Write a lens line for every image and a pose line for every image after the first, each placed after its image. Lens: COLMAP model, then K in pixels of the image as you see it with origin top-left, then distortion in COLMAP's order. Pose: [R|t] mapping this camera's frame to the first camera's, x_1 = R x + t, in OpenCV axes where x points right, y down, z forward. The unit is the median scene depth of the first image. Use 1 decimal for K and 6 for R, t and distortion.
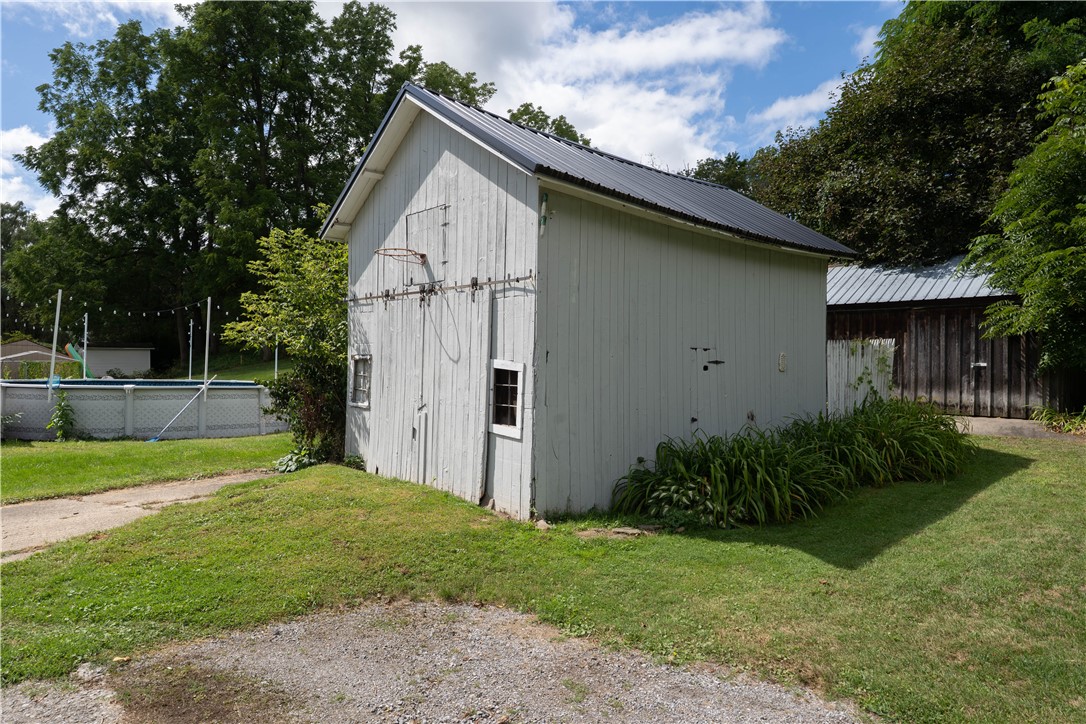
lens RADIAL K [[658.5, 0, 548.4], [0, 658.5, 360.2], [0, 0, 1]] dist [0.015572, -0.005440]
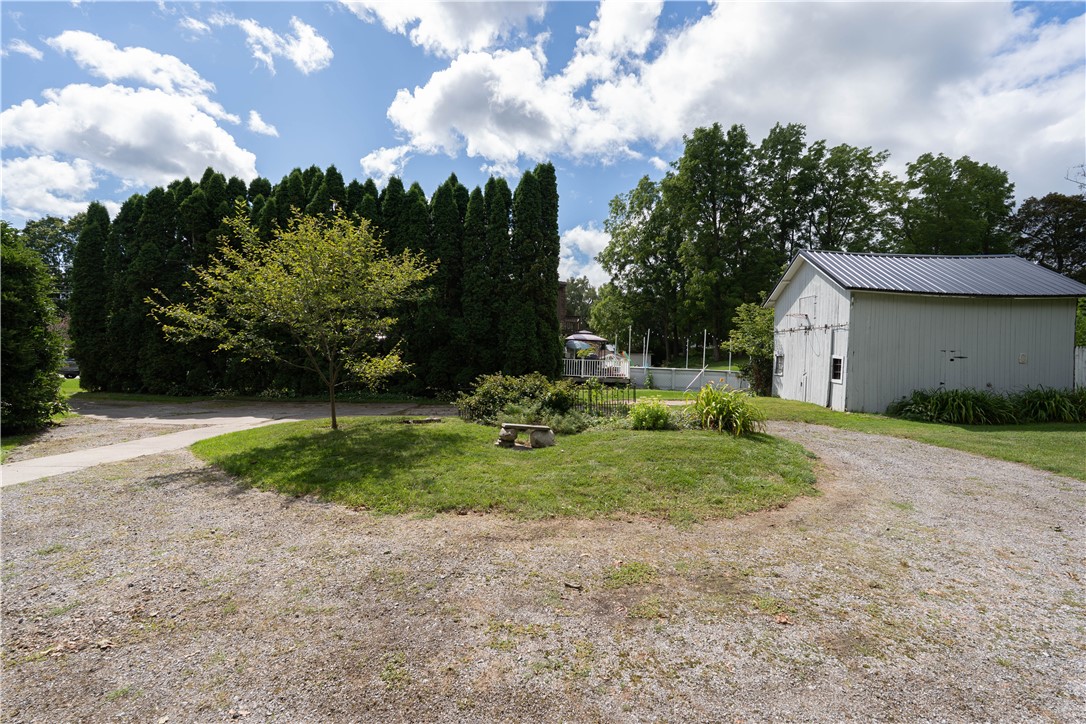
lens RADIAL K [[482.2, 0, 543.4], [0, 482.2, 361.8], [0, 0, 1]] dist [-0.001469, -0.001291]
pose [[0.747800, 0.009649, -0.663854, 0.189416], [-0.011916, 0.999928, 0.001111, 0.021510], [0.663817, 0.007079, 0.747862, -0.700863]]
